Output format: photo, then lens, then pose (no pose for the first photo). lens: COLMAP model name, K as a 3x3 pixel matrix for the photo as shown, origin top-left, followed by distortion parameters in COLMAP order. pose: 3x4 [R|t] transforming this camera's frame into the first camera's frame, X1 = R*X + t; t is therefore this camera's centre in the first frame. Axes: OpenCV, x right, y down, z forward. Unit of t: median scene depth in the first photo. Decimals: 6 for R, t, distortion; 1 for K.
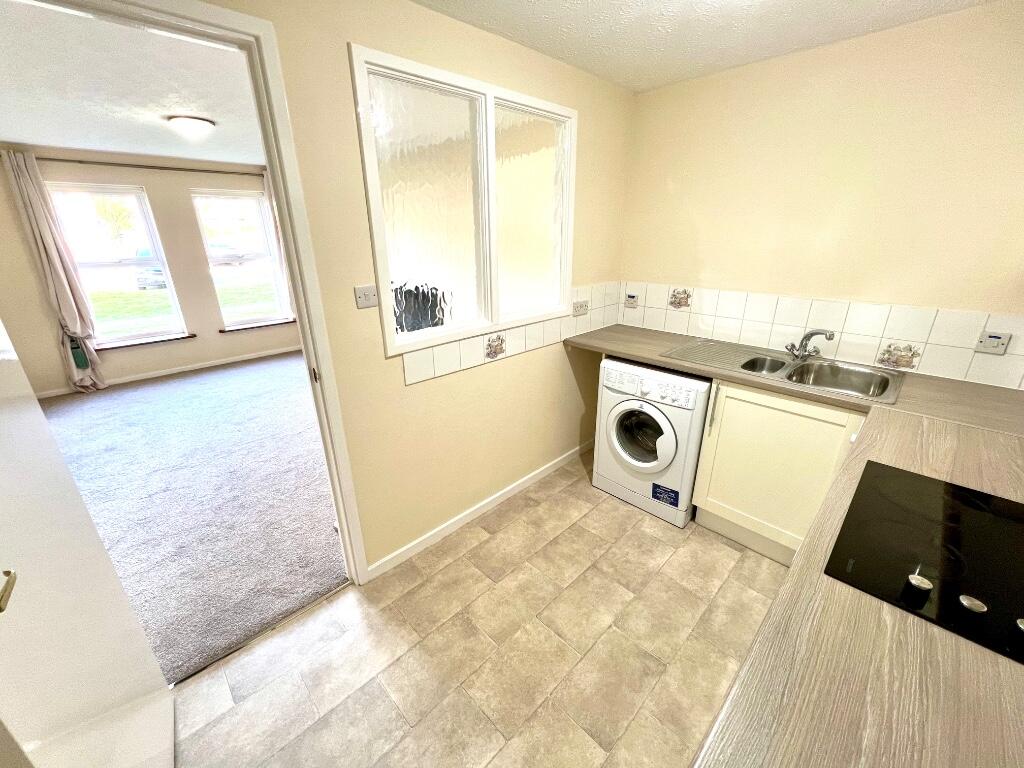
lens RADIAL K [[408.8, 0, 512.0], [0, 408.8, 384.0], [0, 0, 1]] dist [-0.000328, 0.000039]
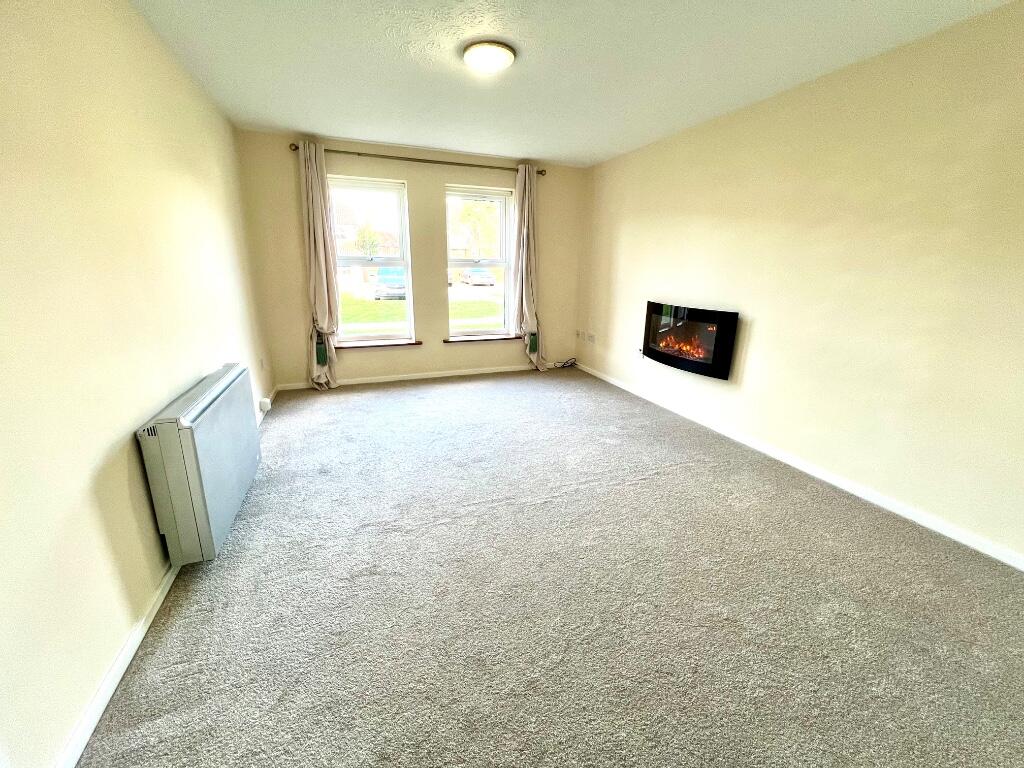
lens RADIAL K [[408.8, 0, 512.0], [0, 408.8, 384.0], [0, 0, 1]] dist [-0.000328, 0.000039]
pose [[0.916591, 0.136450, -0.375821, -0.271347], [-0.164206, 0.985502, -0.042676, -0.026601], [0.364550, 0.100829, 0.925709, 0.276327]]
